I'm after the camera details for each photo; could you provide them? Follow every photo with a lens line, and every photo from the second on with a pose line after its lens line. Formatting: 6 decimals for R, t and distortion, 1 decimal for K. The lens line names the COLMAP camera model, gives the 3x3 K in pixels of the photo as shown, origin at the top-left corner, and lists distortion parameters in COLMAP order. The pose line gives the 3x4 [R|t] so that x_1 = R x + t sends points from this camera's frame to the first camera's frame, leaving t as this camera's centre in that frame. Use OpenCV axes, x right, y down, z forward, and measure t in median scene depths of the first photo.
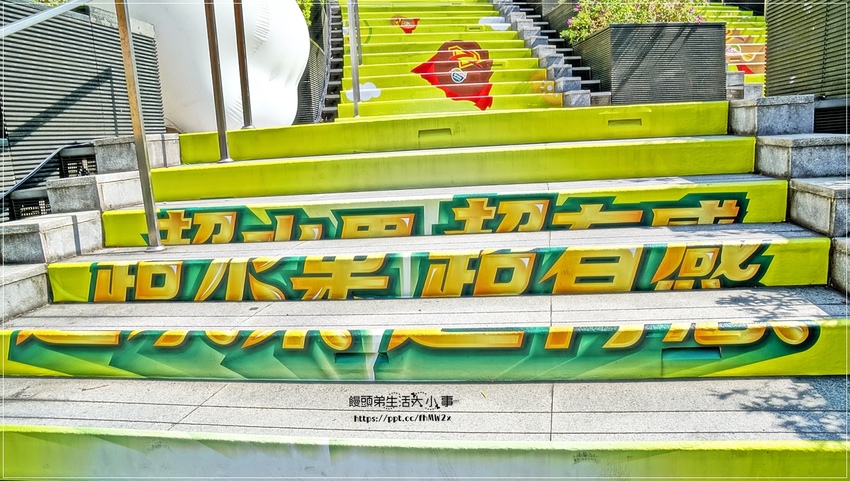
lens RADIAL K [[608.0, 0, 425.0], [0, 608.0, 240.5], [0, 0, 1]] dist [-0.139680, 0.123982]
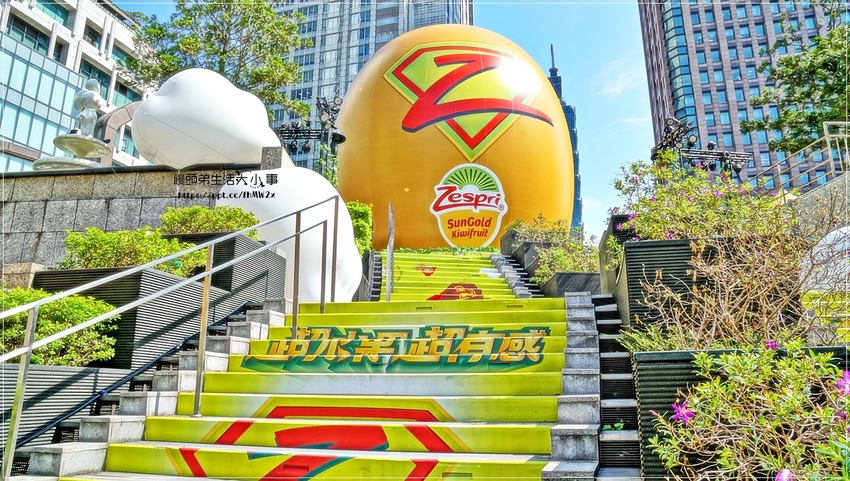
lens RADIAL K [[608.0, 0, 425.0], [0, 608.0, 240.5], [0, 0, 1]] dist [-0.139680, 0.123982]
pose [[0.997177, 0.047486, -0.058164, 0.155214], [-0.066955, 0.912953, -0.402534, 0.535602], [0.033986, 0.405292, 0.913555, -1.196231]]
